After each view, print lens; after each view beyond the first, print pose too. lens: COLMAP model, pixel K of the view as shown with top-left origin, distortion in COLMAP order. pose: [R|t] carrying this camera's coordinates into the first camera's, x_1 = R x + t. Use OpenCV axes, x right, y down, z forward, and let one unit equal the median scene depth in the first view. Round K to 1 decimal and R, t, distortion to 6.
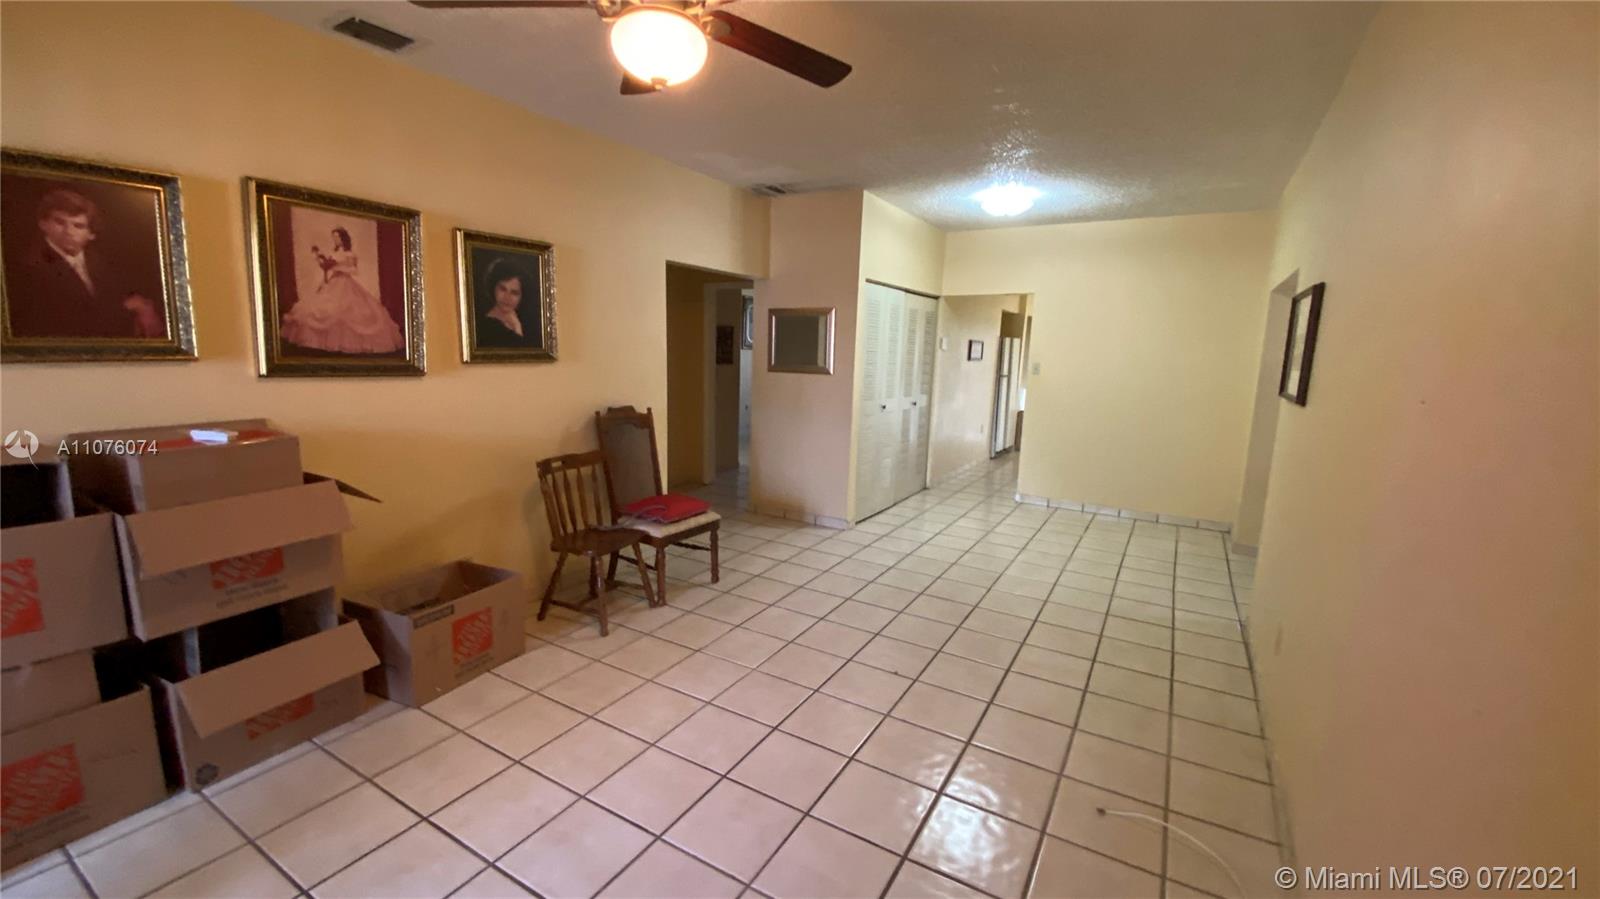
lens RADIAL K [[646.5, 0, 794.1], [0, 646.5, 449.7], [0, 0, 1]] dist [0.025086, -0.021928]
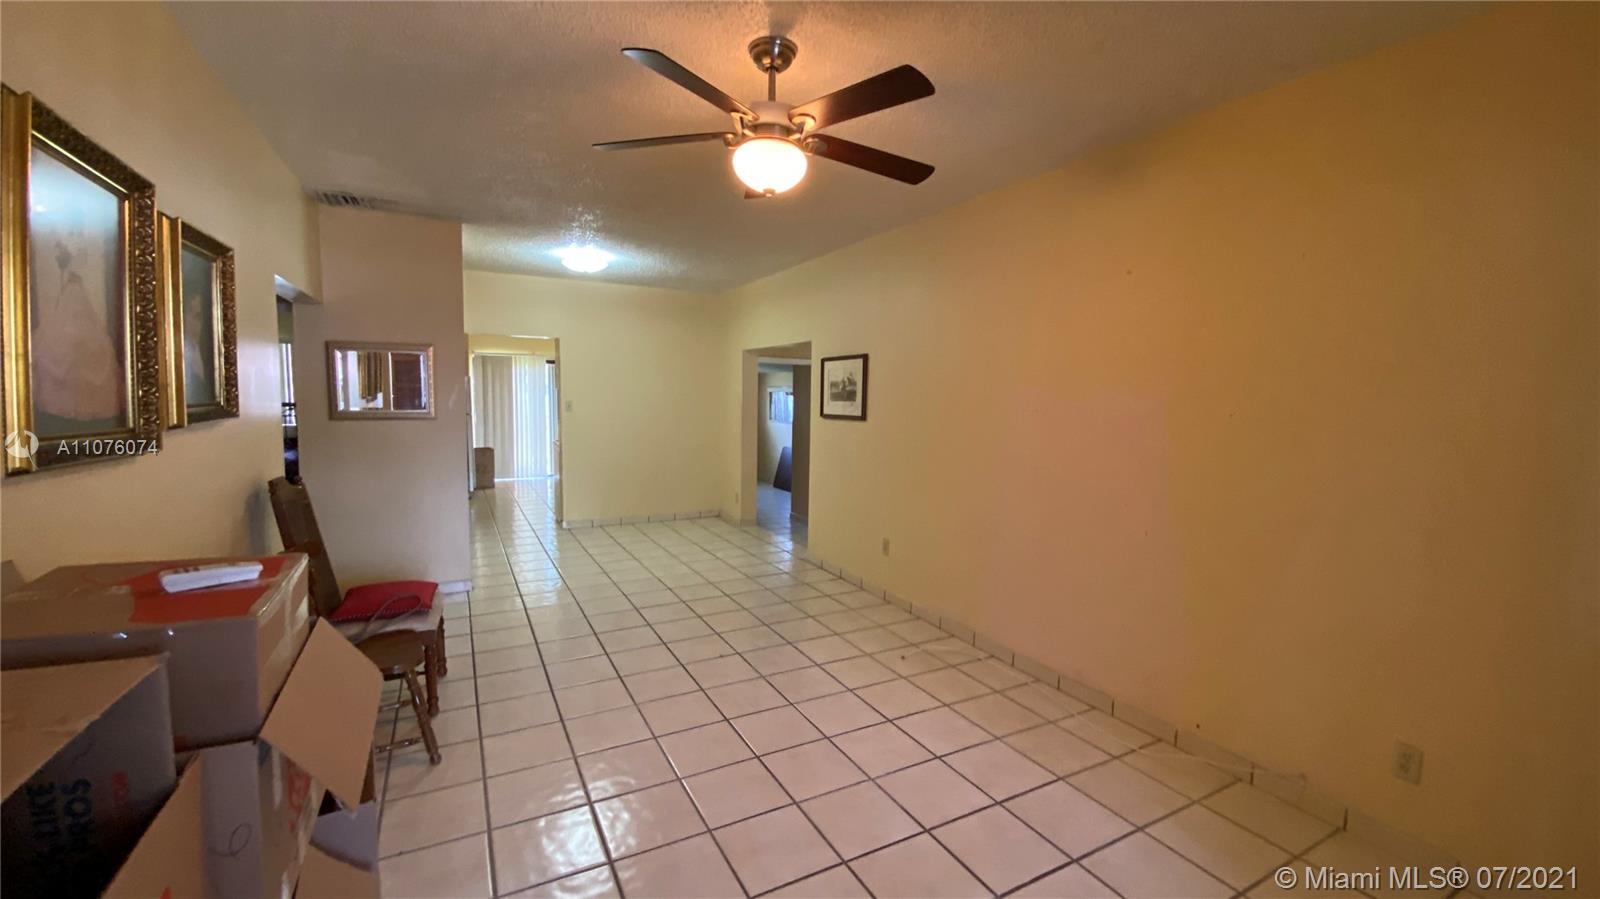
lens RADIAL K [[654.7, 0, 800.0], [0, 654.7, 449.5], [0, 0, 1]] dist [0.024256, -0.022254]
pose [[0.506820, -0.093139, 0.857006, -0.936612], [0.137250, 0.990183, 0.026446, -0.062810], [-0.851056, 0.104221, 0.514628, 0.238168]]
